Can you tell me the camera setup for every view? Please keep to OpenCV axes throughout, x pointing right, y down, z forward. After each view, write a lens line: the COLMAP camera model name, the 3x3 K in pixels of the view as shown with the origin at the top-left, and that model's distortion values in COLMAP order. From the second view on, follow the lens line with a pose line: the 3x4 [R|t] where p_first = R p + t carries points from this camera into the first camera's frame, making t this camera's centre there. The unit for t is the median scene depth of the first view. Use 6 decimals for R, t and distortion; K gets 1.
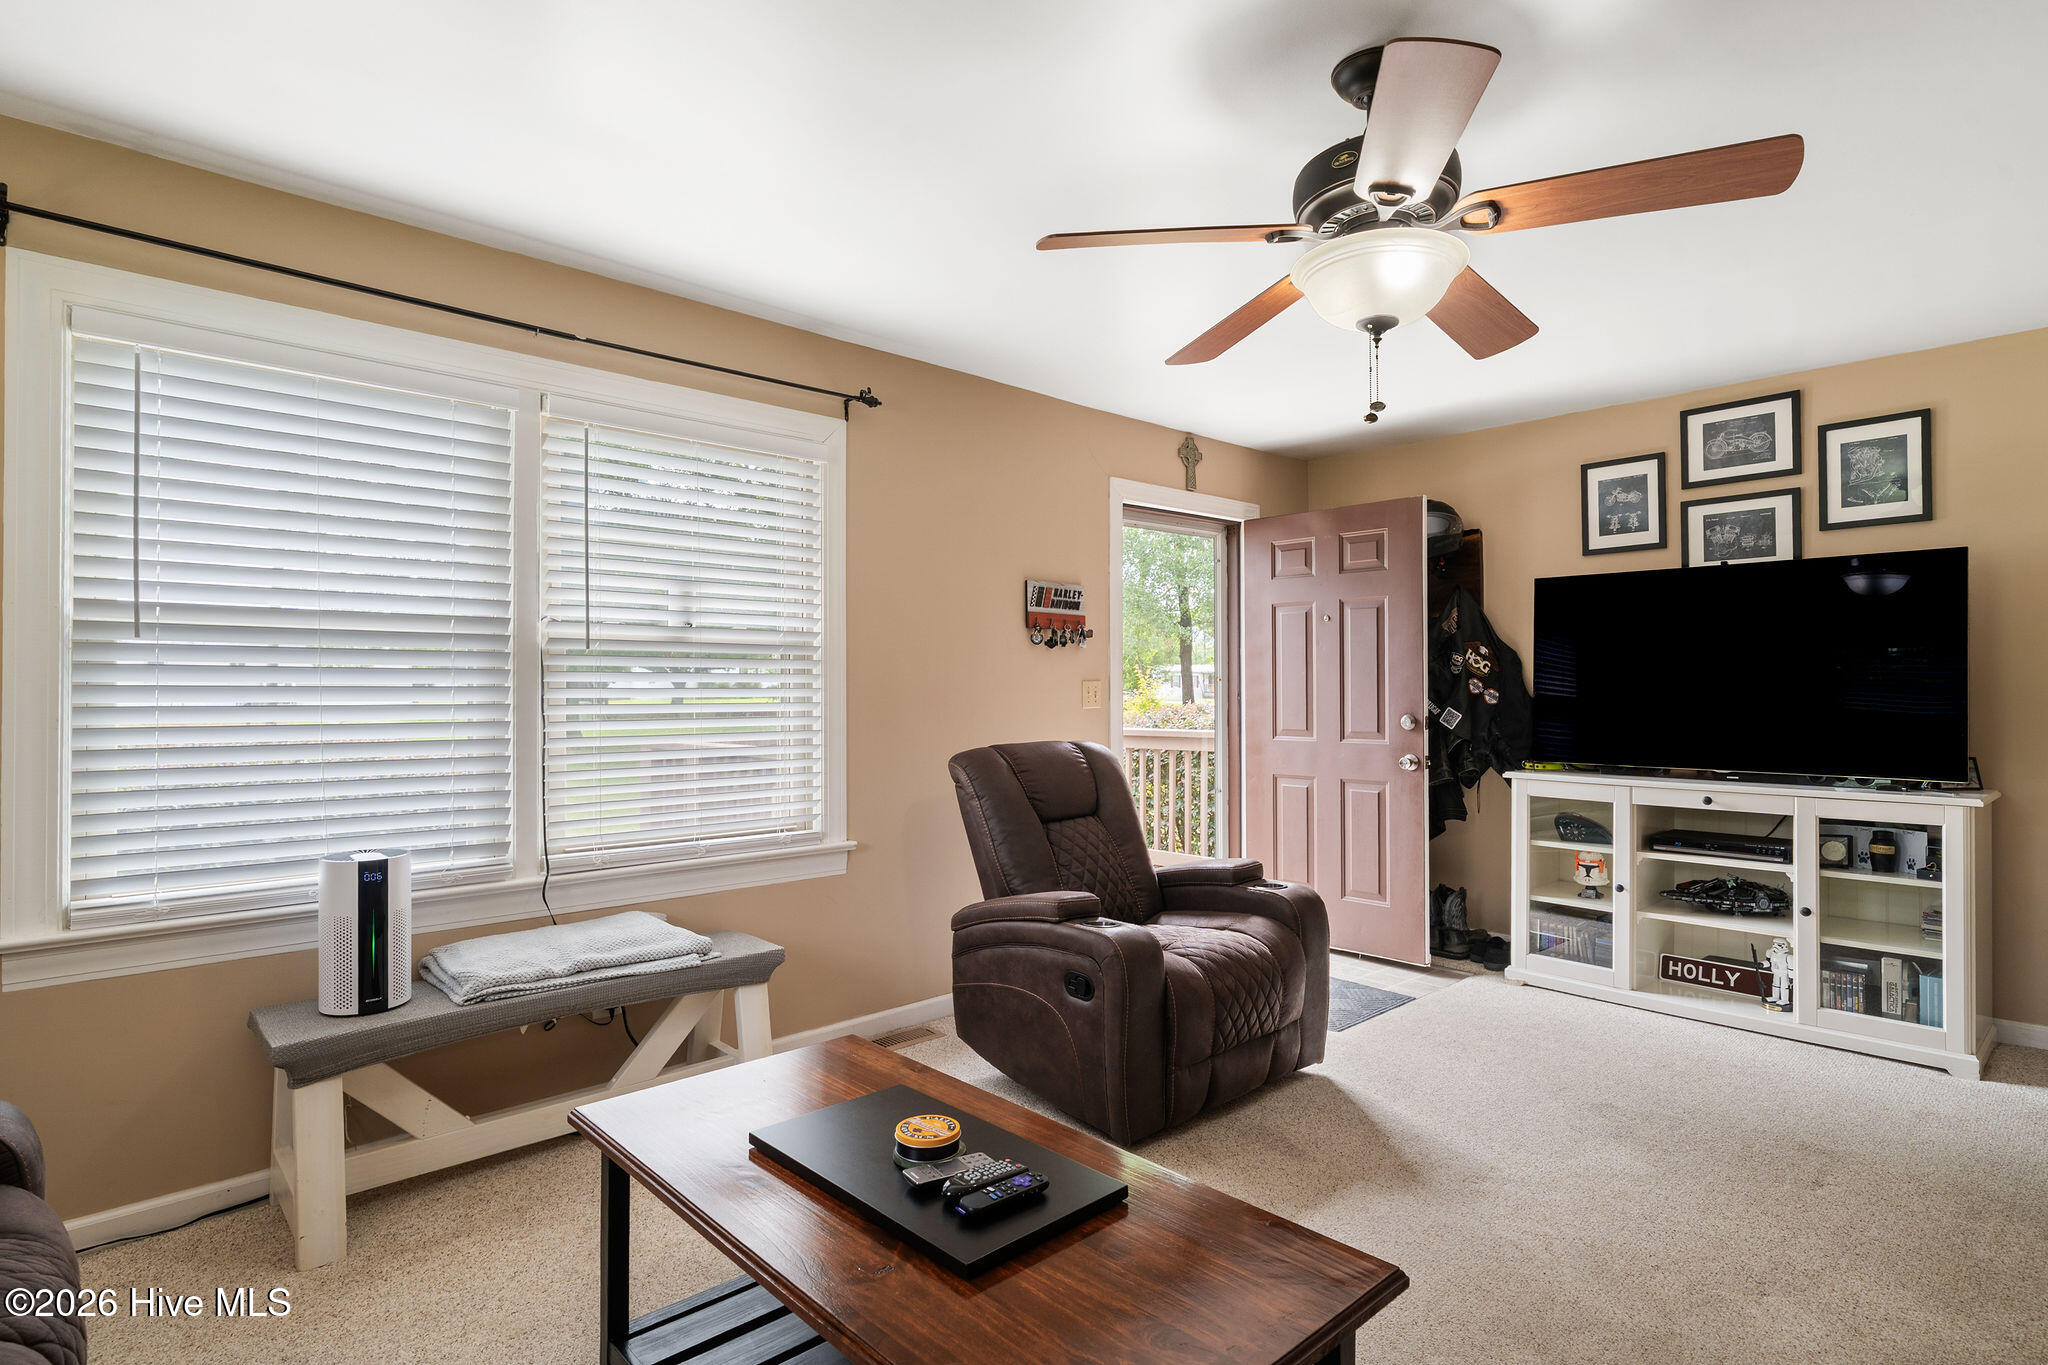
lens RADIAL K [[1032.2, 0, 1024.0], [0, 1032.2, 682.5], [0, 0, 1]] dist [0.001235, 0.000428]
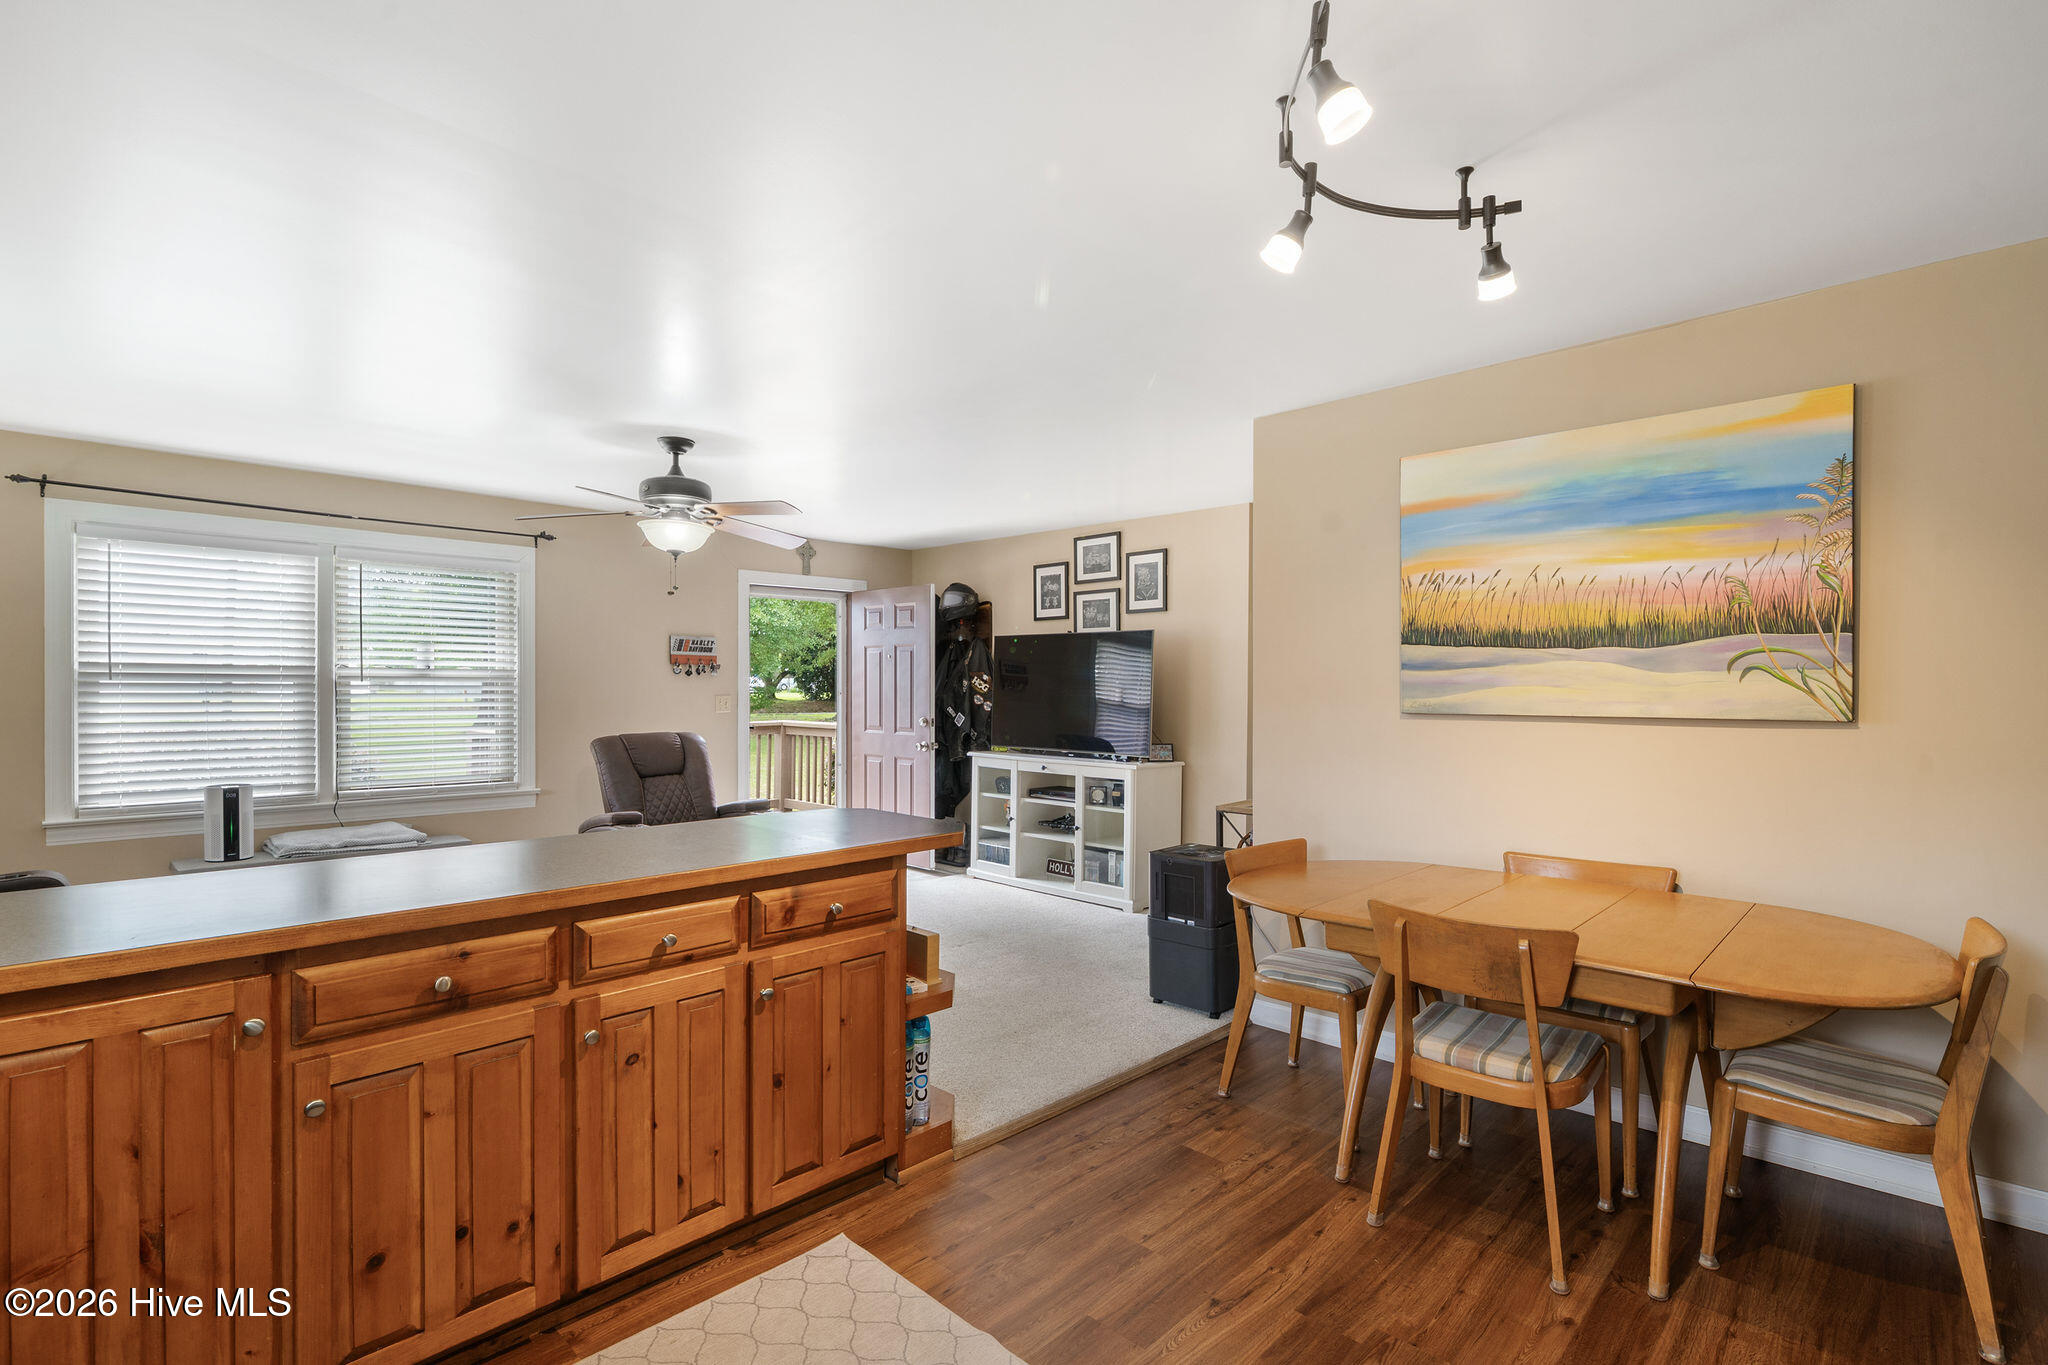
lens RADIAL K [[956.8, 0, 1023.1], [0, 956.8, 696.0], [0, 0, 1]] dist [0.000831, 0.000323]
pose [[0.998512, 0.007230, 0.054052, 0.511823], [-0.008218, 0.999803, 0.018088, -0.035899], [-0.053910, -0.018506, 0.998374, -0.601207]]
